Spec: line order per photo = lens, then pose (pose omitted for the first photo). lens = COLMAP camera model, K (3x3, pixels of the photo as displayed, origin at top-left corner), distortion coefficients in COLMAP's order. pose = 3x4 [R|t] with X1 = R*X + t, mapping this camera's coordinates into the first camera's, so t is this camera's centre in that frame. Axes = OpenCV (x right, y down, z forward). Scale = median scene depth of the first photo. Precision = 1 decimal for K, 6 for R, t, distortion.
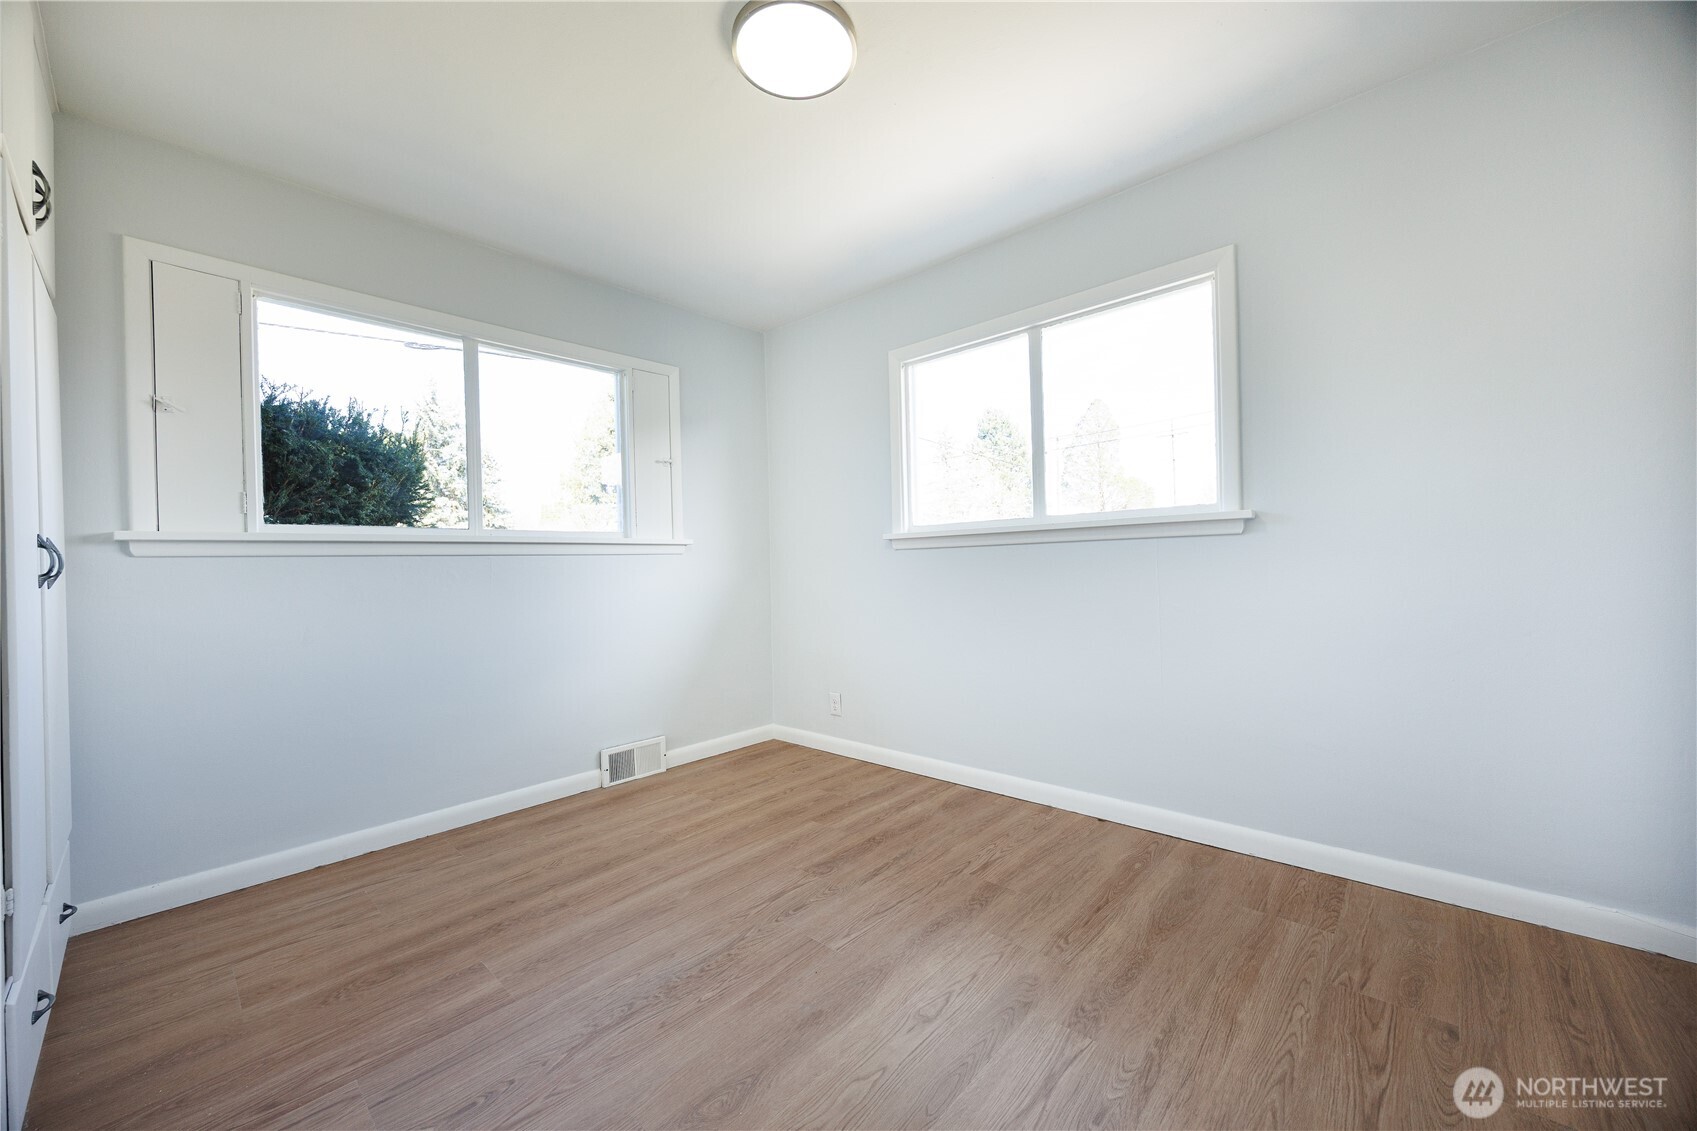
lens RADIAL K [[641.0, 0, 842.7], [0, 641.0, 567.2], [0, 0, 1]] dist [-0.005895, -0.000147]
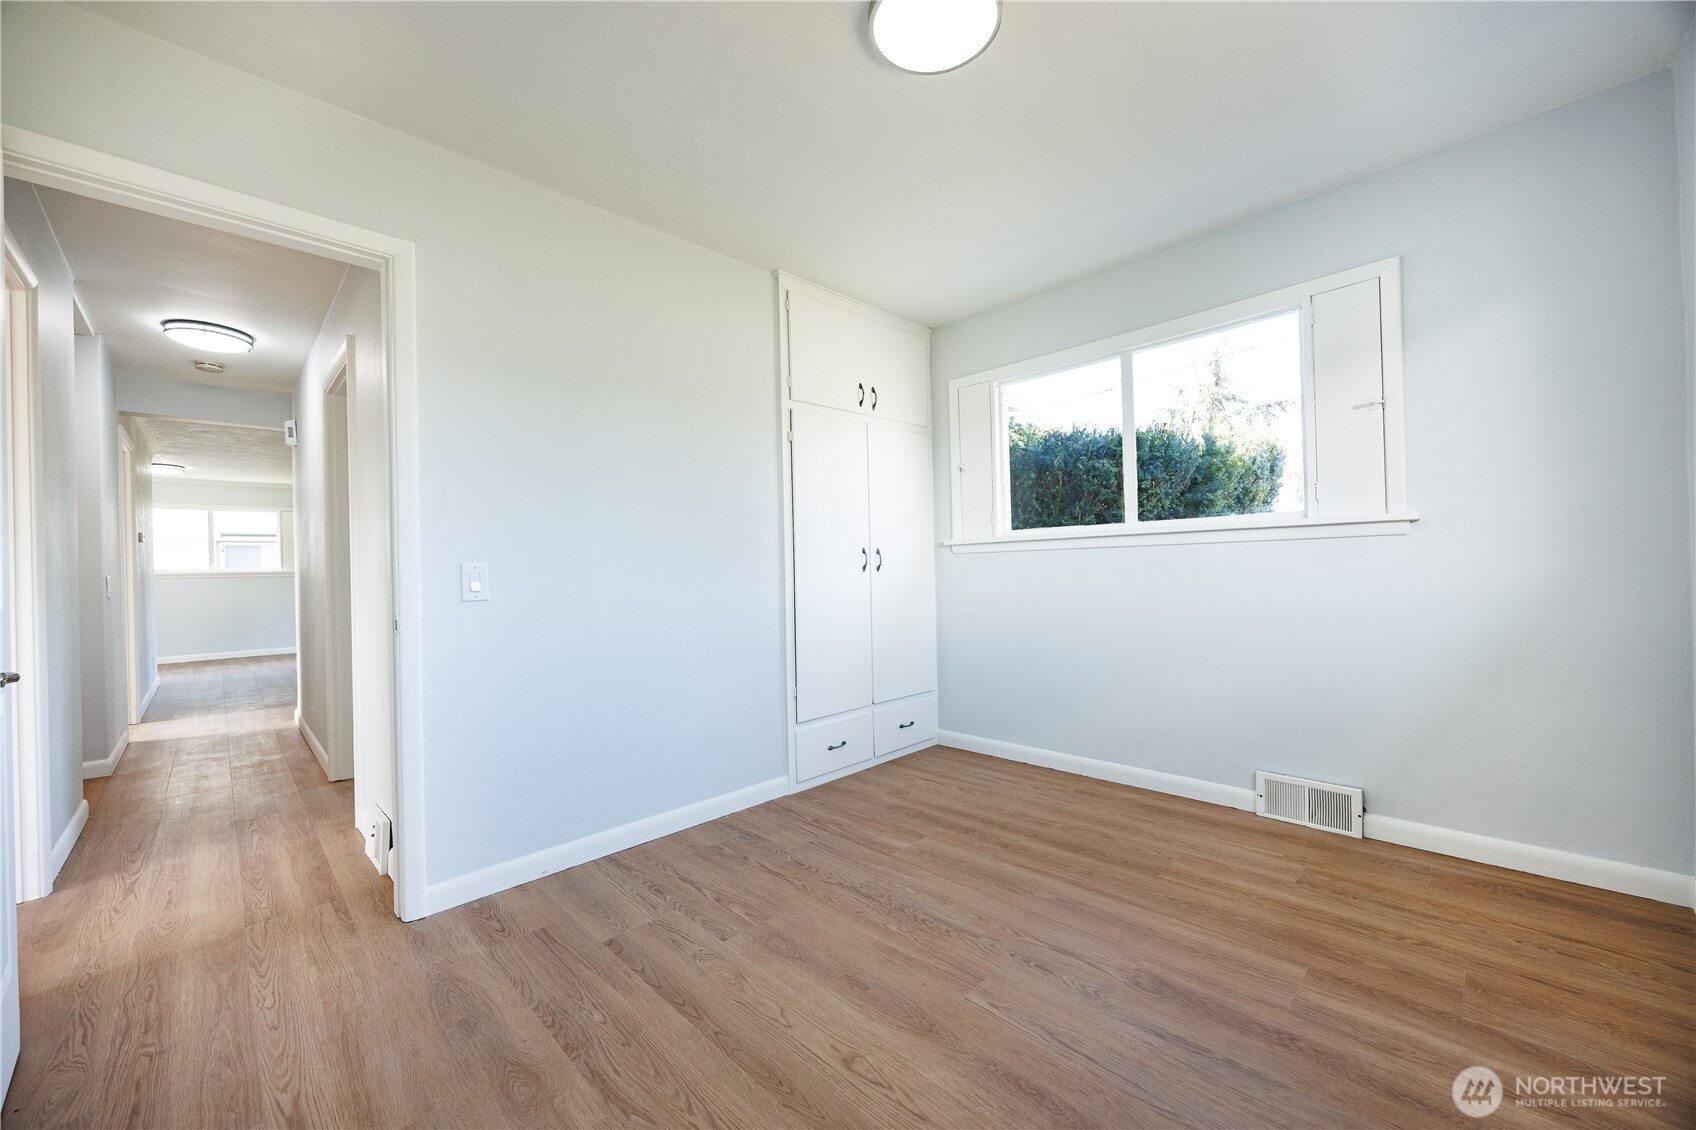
lens RADIAL K [[640.6, 0, 843.4], [0, 640.6, 560.4], [0, 0, 1]] dist [-0.005895, -0.000147]
pose [[-0.047798, 0.012177, -0.998783, 0.664453], [0.023738, 0.999657, 0.011052, -0.021760], [0.998575, -0.023181, -0.048071, 0.665715]]
